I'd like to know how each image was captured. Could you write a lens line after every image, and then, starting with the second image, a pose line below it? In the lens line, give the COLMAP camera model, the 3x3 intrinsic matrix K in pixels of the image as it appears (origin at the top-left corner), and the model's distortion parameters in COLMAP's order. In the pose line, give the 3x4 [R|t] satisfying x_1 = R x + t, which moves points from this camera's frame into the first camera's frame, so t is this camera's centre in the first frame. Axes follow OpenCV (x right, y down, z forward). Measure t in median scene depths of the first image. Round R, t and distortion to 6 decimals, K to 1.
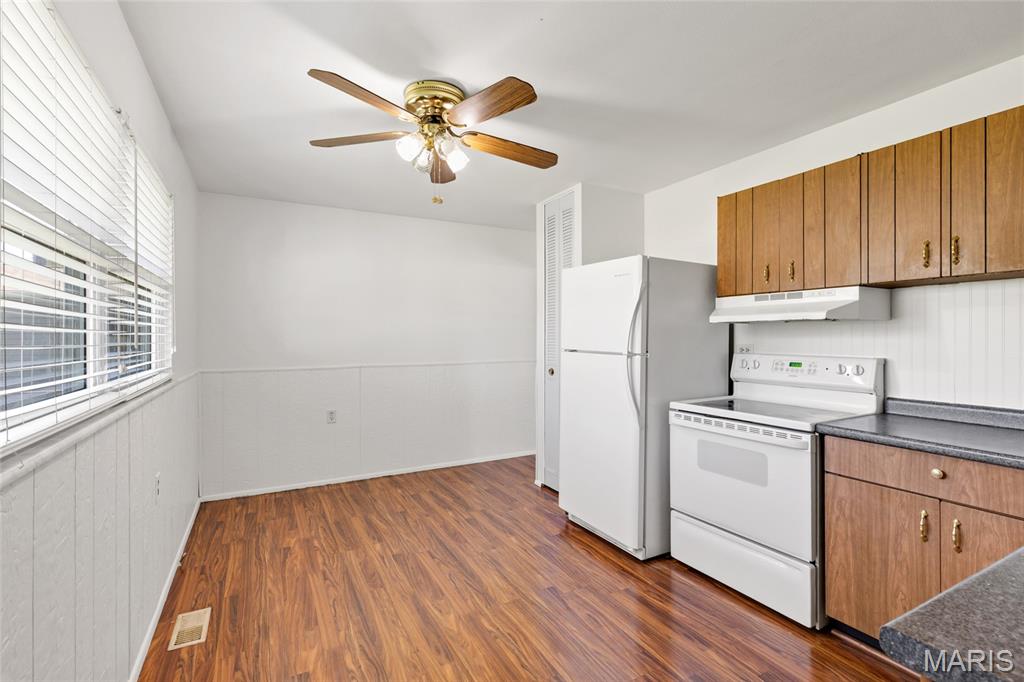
lens RADIAL K [[464.4, 0, 509.6], [0, 464.4, 334.2], [0, 0, 1]] dist [0.001581, 0.000074]
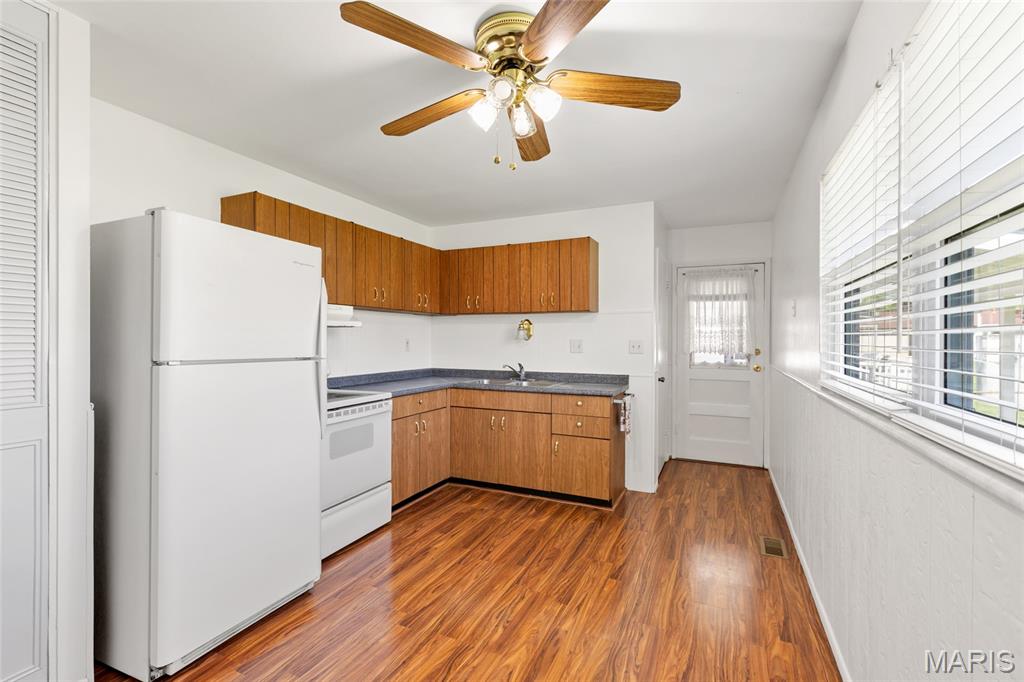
lens RADIAL K [[464.4, 0, 509.6], [0, 464.4, 334.2], [0, 0, 1]] dist [0.001581, 0.000074]
pose [[-0.599959, 0.007458, 0.799996, -0.852543], [-0.003417, 0.999924, -0.011884, 0.007731], [-0.800024, -0.009864, -0.599888, 1.580303]]
